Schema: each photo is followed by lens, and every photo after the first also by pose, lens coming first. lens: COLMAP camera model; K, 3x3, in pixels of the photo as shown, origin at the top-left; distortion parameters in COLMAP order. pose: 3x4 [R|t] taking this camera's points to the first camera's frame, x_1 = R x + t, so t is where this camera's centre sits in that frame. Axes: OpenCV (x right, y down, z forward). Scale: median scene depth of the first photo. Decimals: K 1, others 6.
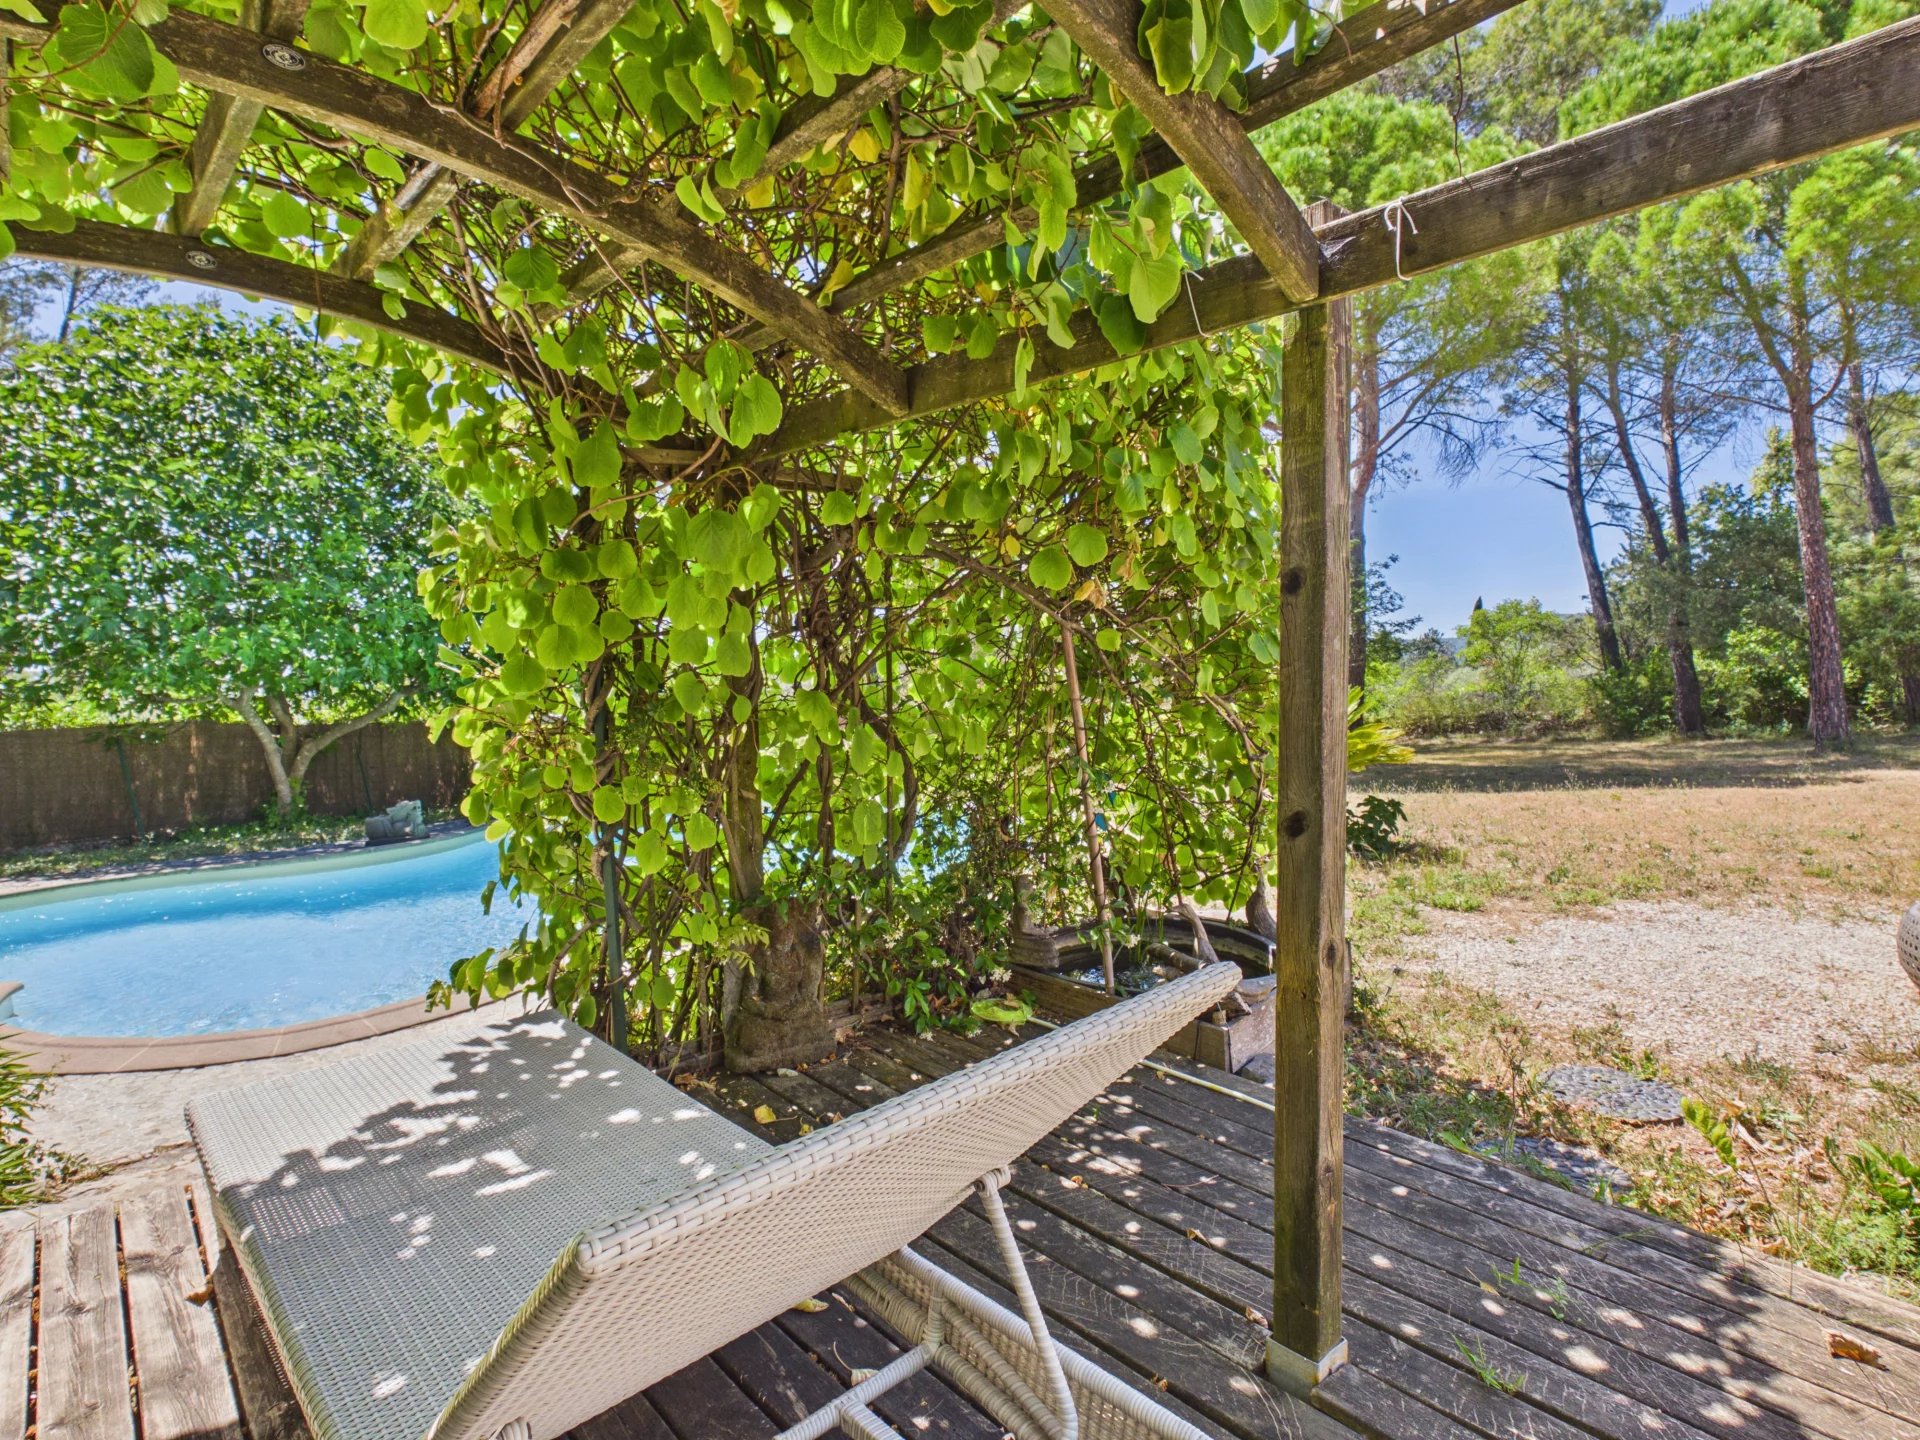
lens RADIAL K [[1001.7, 0, 959.6], [0, 1001.7, 710.0], [0, 0, 1]] dist [-0.005516, 0.002075]
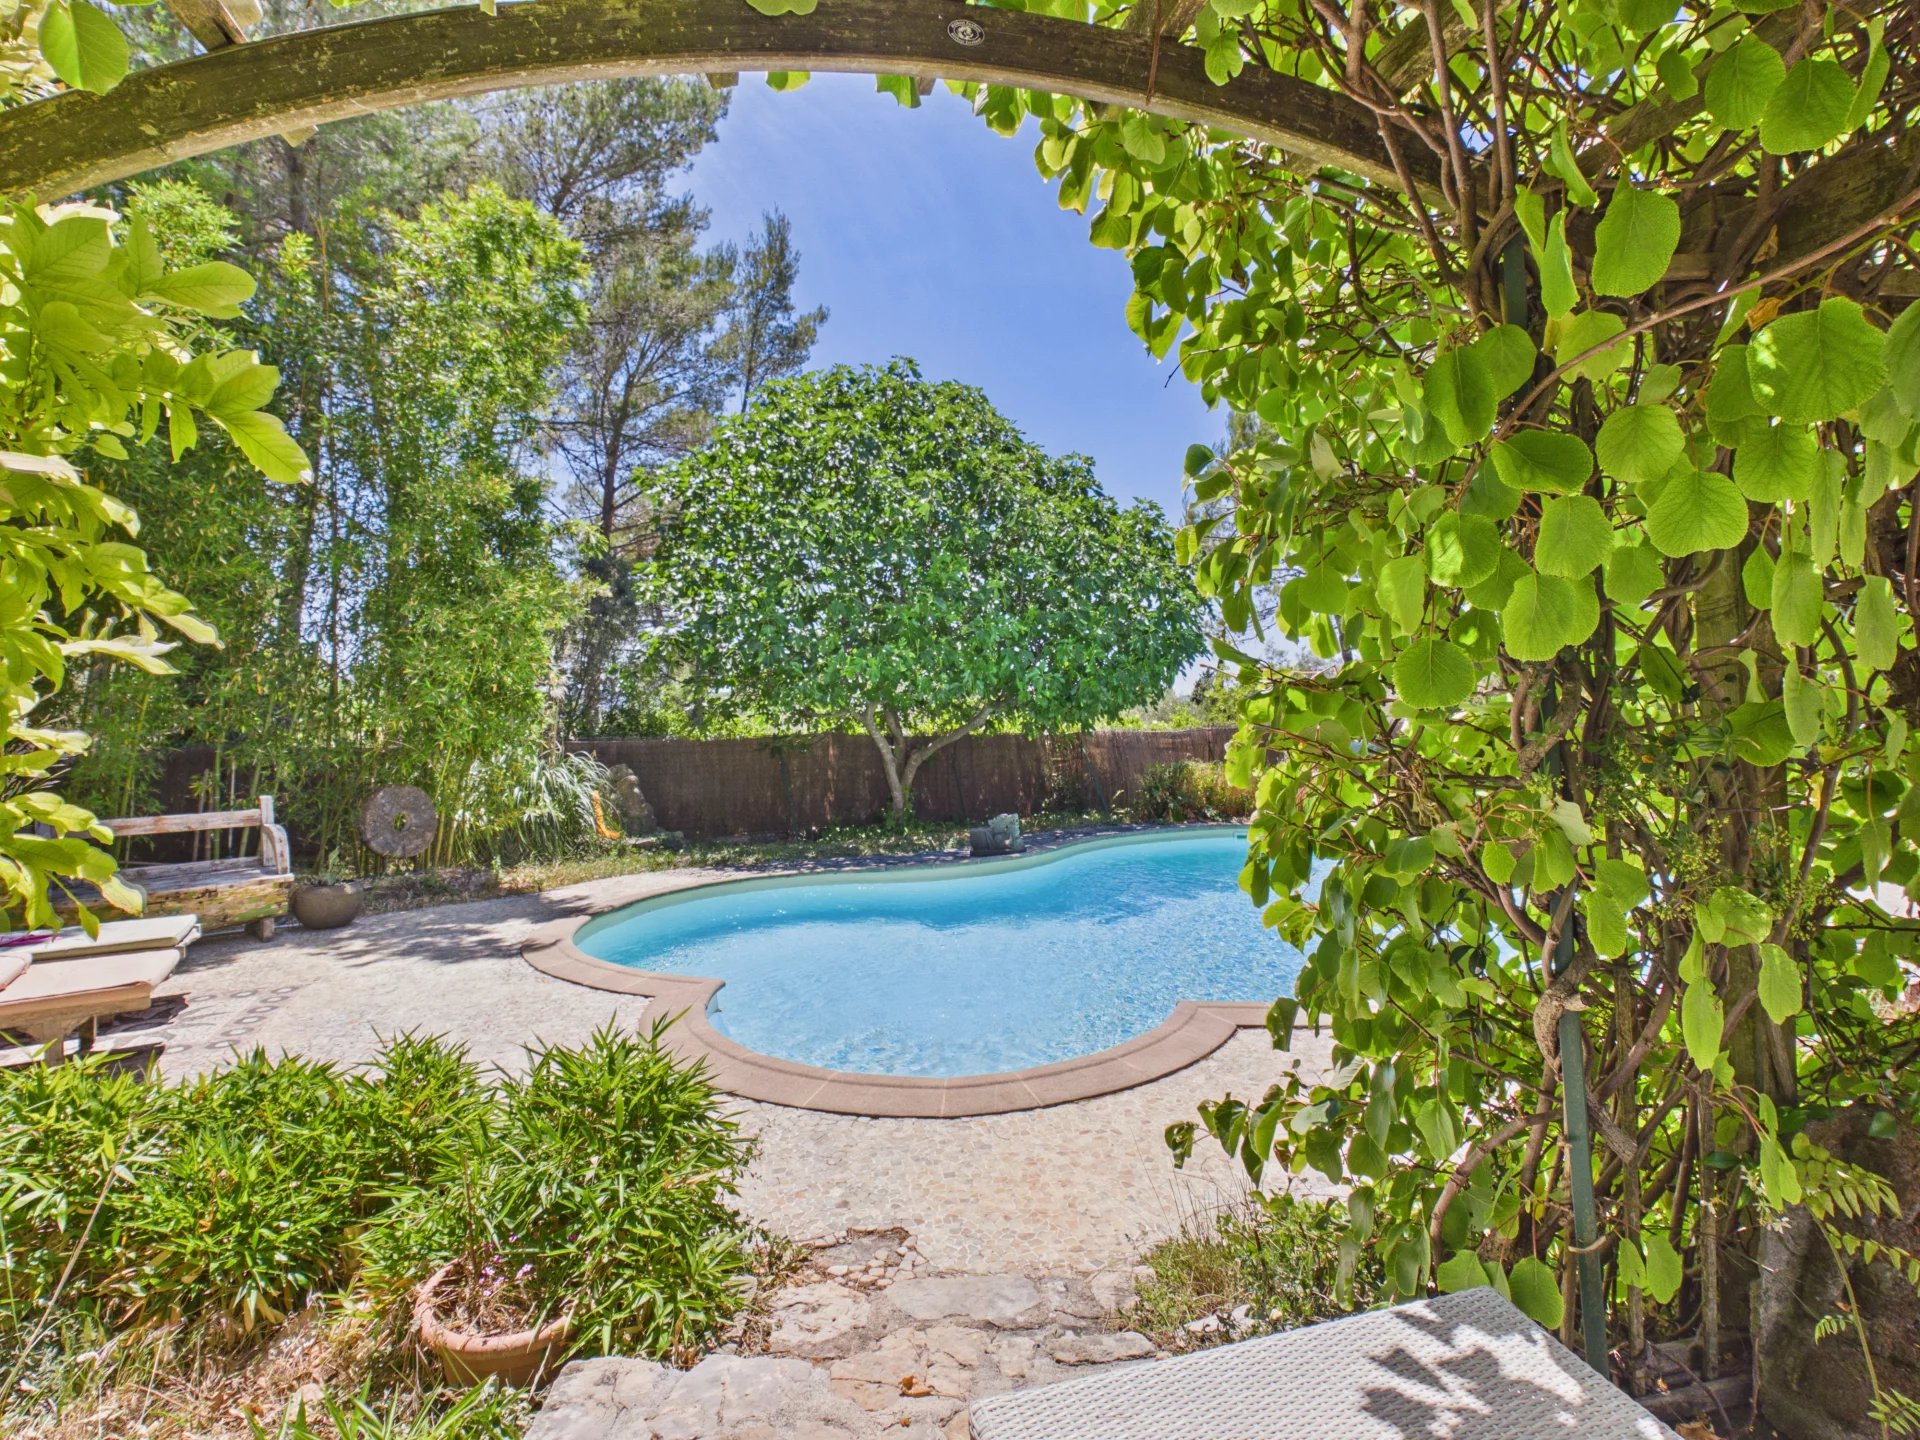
lens RADIAL K [[1001.7, 0, 960.9], [0, 1001.7, 721.8], [0, 0, 1]] dist [-0.005516, 0.002075]
pose [[0.871663, -0.000466, -0.490106, -0.093162], [0.000595, 1.000000, 0.000107, -0.002036], [0.490106, -0.000385, 0.871663, 0.091865]]
